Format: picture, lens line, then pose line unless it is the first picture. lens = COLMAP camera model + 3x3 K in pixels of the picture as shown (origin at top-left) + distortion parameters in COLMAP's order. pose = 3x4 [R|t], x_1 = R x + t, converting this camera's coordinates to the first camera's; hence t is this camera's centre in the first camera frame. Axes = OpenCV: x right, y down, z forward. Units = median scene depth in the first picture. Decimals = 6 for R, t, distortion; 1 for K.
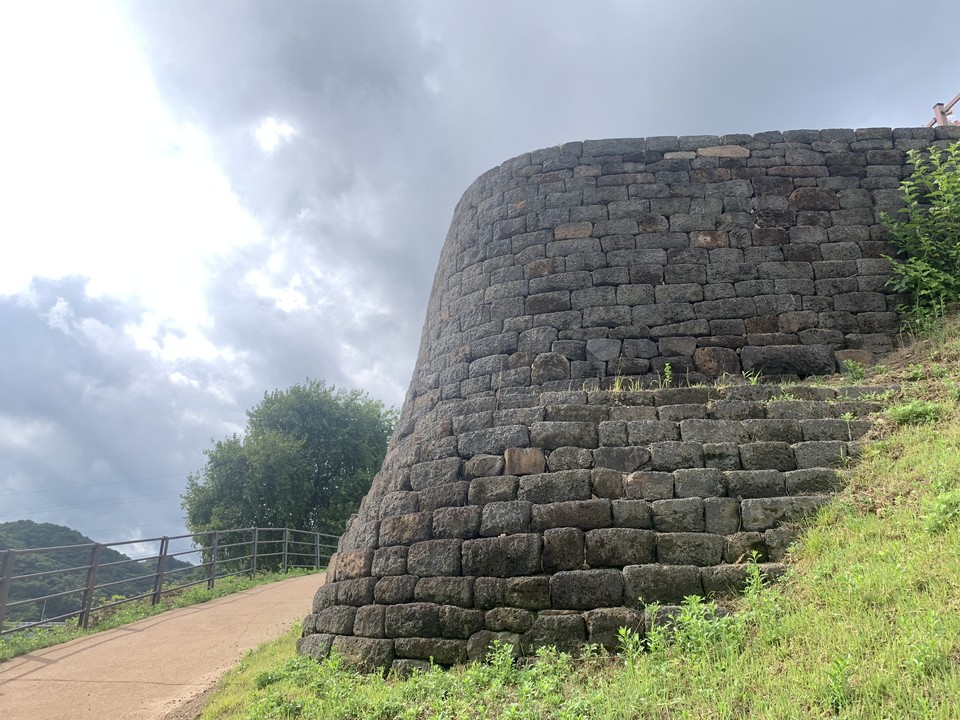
lens RADIAL K [[730.2, 0, 478.4], [0, 730.2, 361.0], [0, 0, 1]] dist [0.032180, -0.038224]
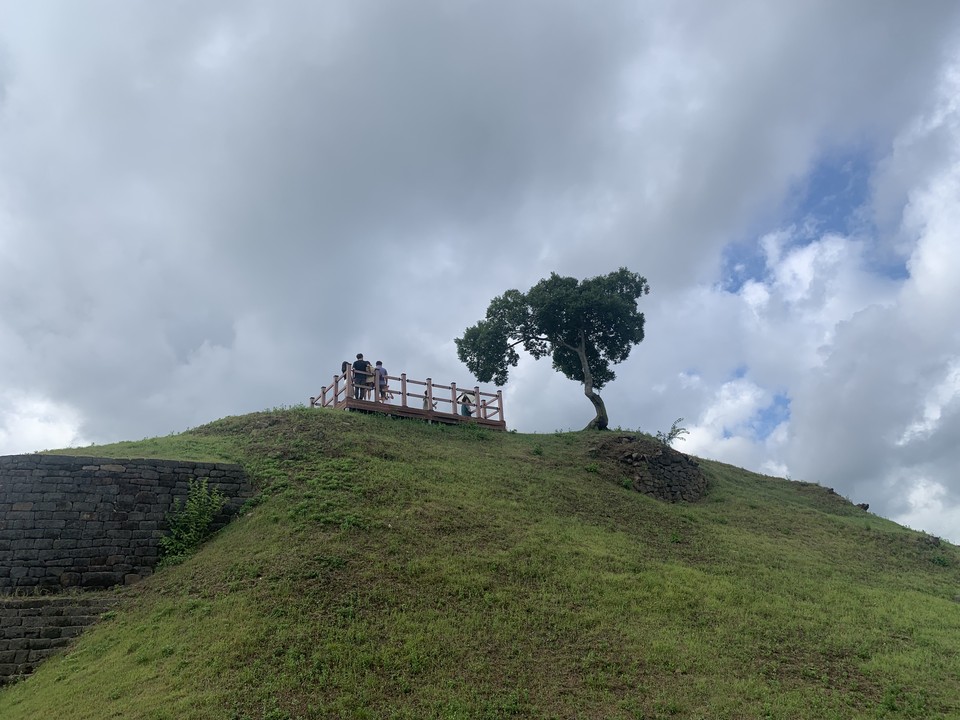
lens RADIAL K [[730.2, 0, 481.3], [0, 730.2, 358.6], [0, 0, 1]] dist [0.032180, -0.038224]
pose [[0.889552, 0.128545, 0.438377, 0.345373], [-0.099409, 0.991068, -0.088890, -0.583209], [-0.445888, 0.035494, 0.894385, -1.625071]]
